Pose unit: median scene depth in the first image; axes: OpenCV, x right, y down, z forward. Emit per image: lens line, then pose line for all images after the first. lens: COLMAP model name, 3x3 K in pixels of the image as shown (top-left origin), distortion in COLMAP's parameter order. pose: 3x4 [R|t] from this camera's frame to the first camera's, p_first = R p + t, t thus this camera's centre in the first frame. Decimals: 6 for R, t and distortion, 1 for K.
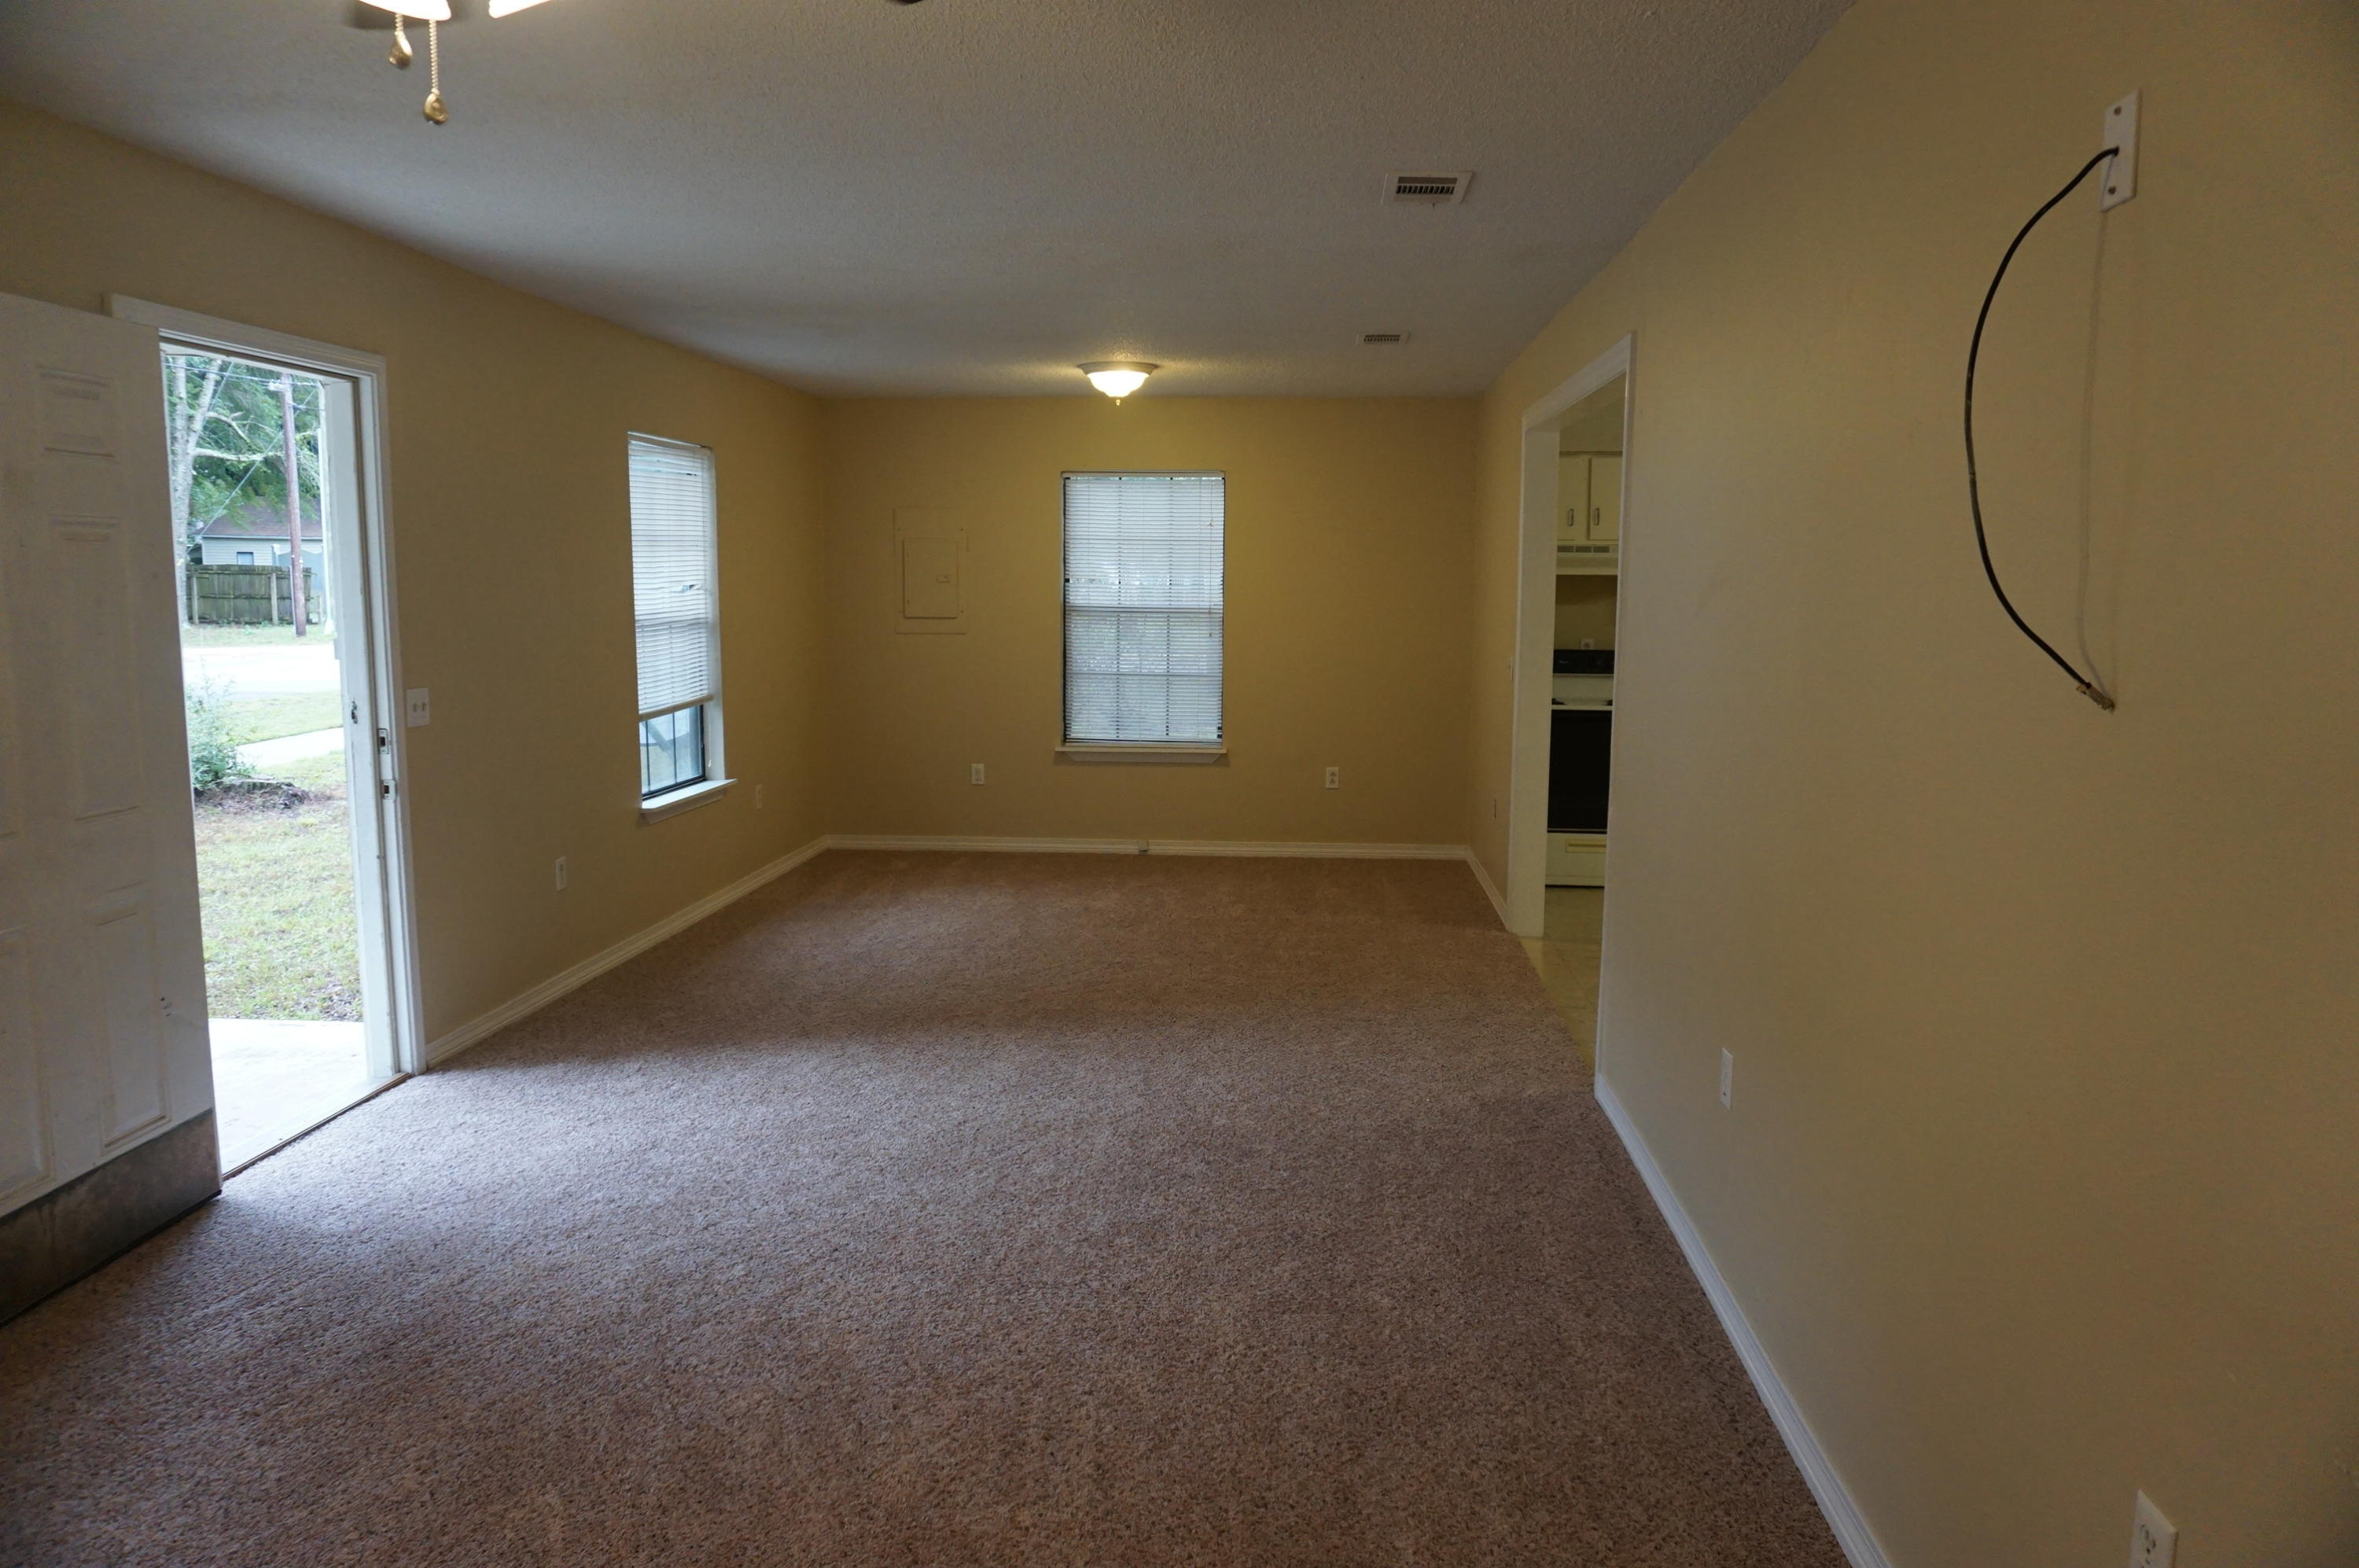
lens RADIAL K [[1572.3, 0, 1179.5], [0, 1572.3, 784.0], [0, 0, 1]] dist [-0.070727, 0.053436]
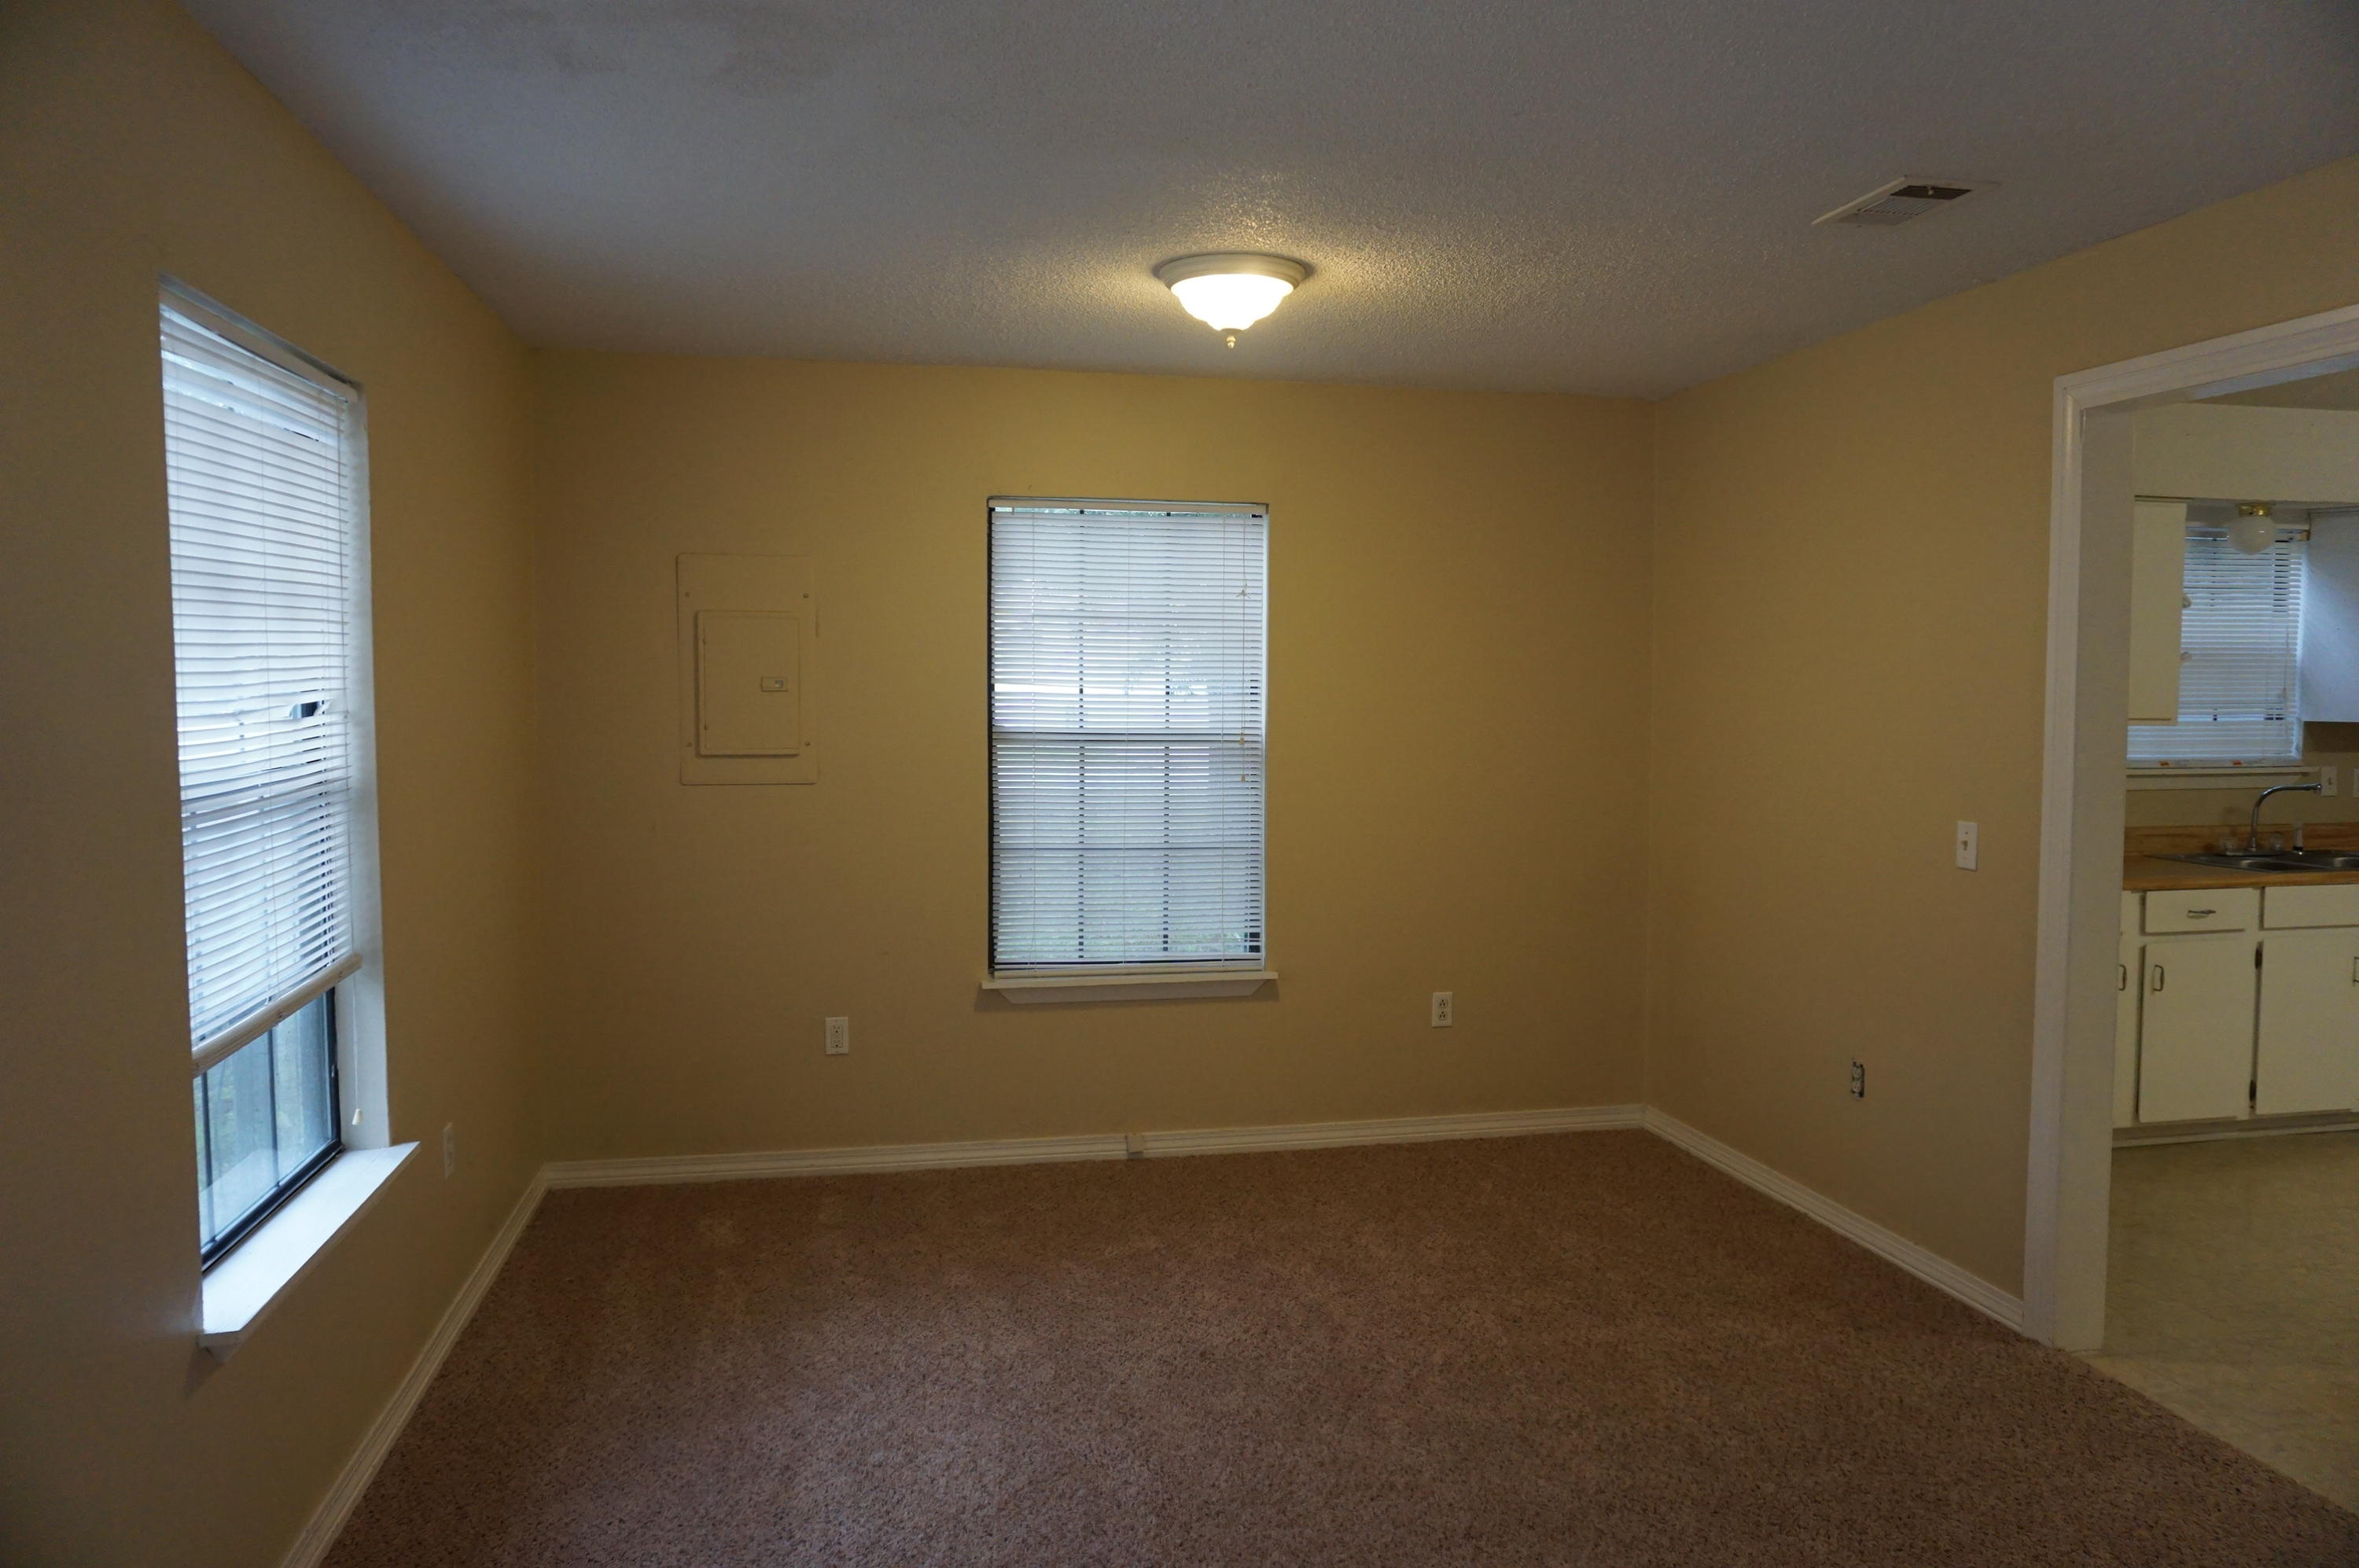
lens RADIAL K [[1572.3, 0, 1179.5], [0, 1572.3, 784.0], [0, 0, 1]] dist [-0.070727, 0.053436]
pose [[0.961141, -0.019273, 0.275383, -0.165721], [0.036499, 0.997674, -0.057565, -0.059707], [-0.273634, 0.065379, 0.959609, 0.440222]]
